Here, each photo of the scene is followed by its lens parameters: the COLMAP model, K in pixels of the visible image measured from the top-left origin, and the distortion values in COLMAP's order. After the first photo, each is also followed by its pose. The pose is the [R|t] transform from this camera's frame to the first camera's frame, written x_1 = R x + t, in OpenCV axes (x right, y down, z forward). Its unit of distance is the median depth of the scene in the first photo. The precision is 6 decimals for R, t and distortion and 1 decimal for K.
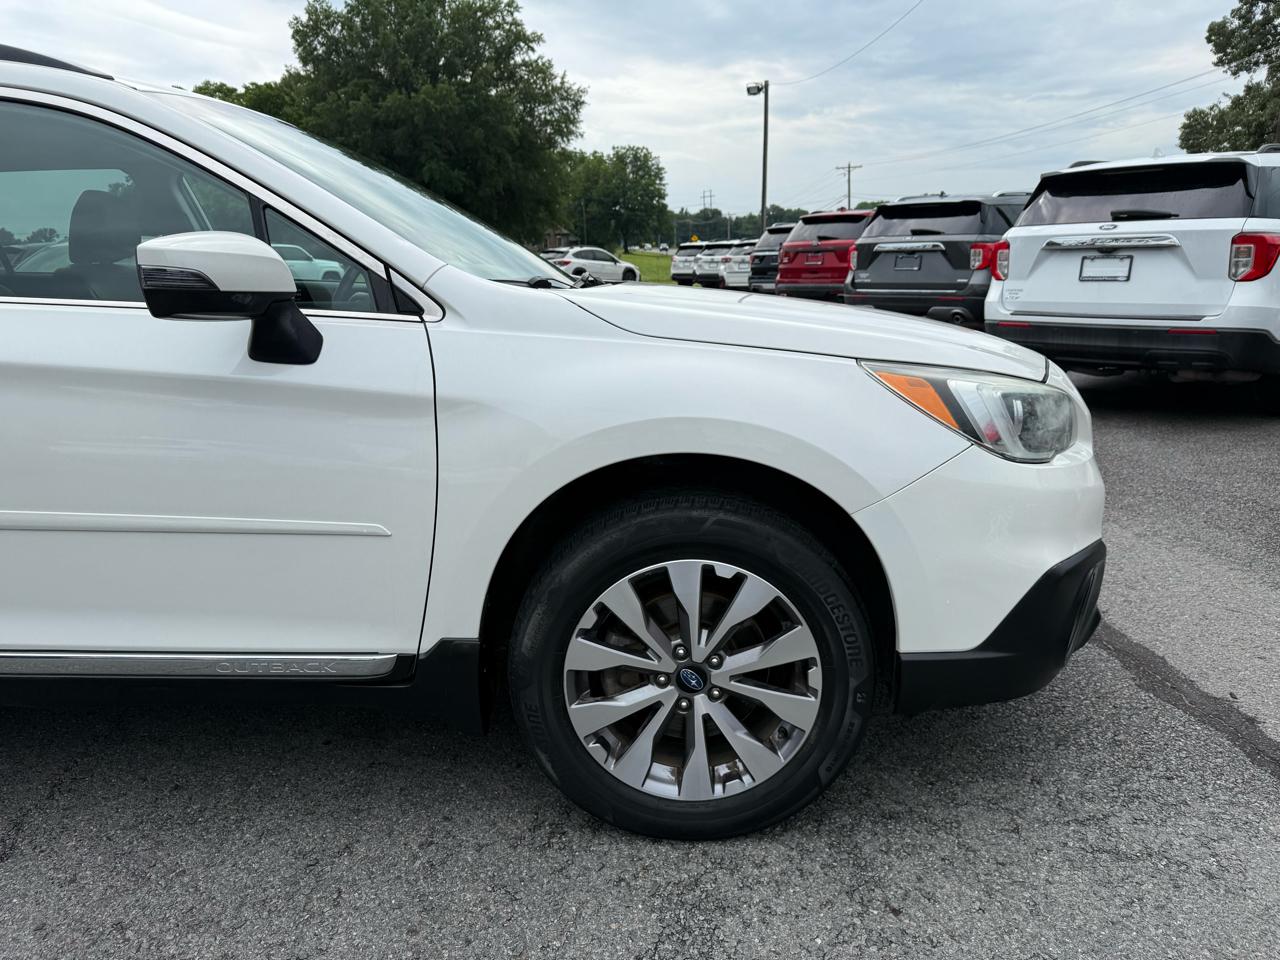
lens RADIAL K [[908.7, 0, 640.0], [0, 908.7, 480.0], [0, 0, 1]] dist [0.016287, -0.032208]
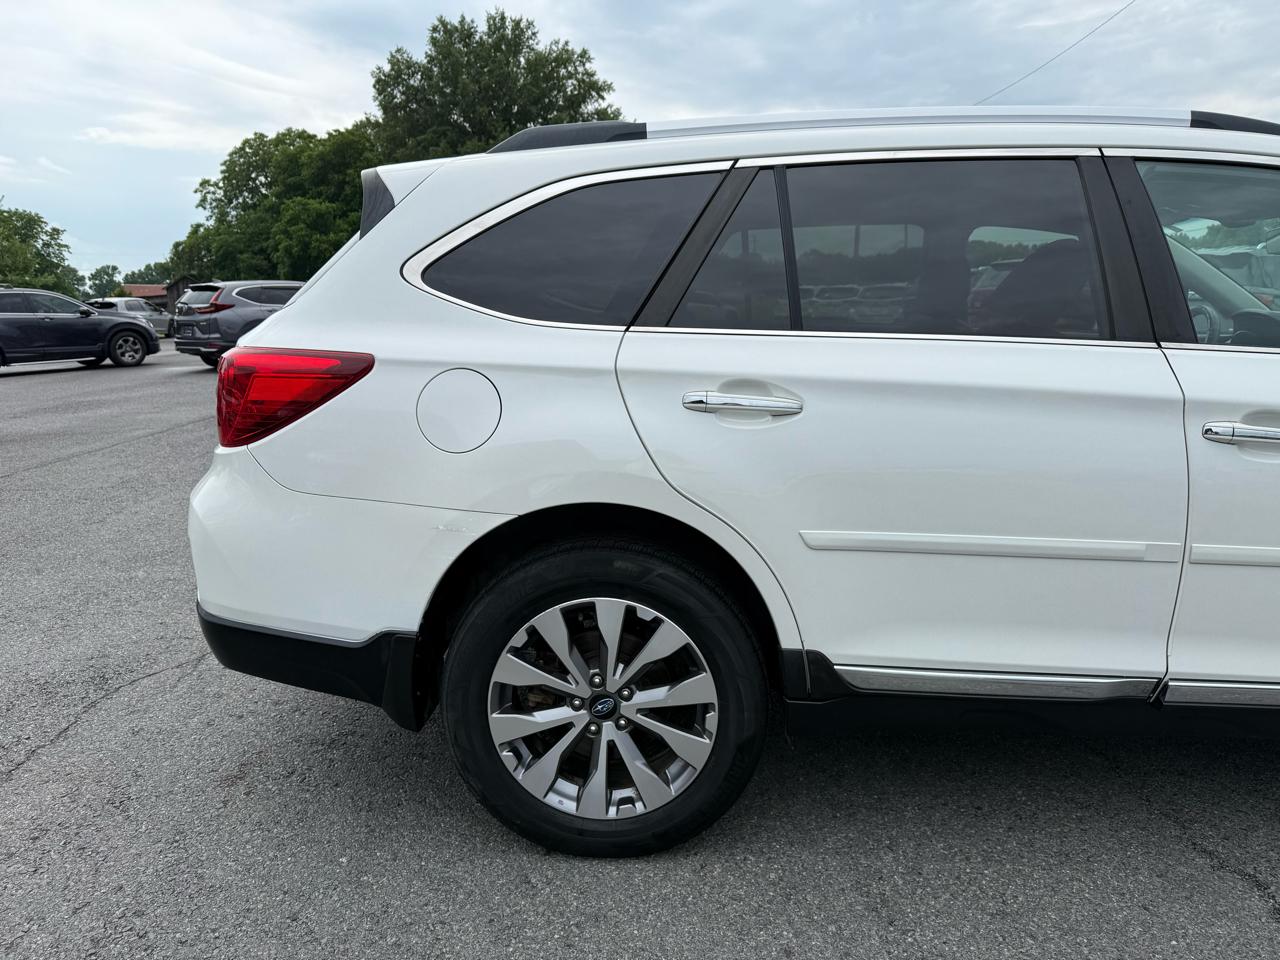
lens RADIAL K [[908.7, 0, 640.0], [0, 908.7, 480.0], [0, 0, 1]] dist [0.016287, -0.032208]
pose [[0.999221, 0.016016, -0.036063, -0.233979], [-0.017589, 0.998889, -0.043728, 0.002163], [0.035323, 0.044329, 0.998392, -0.016512]]
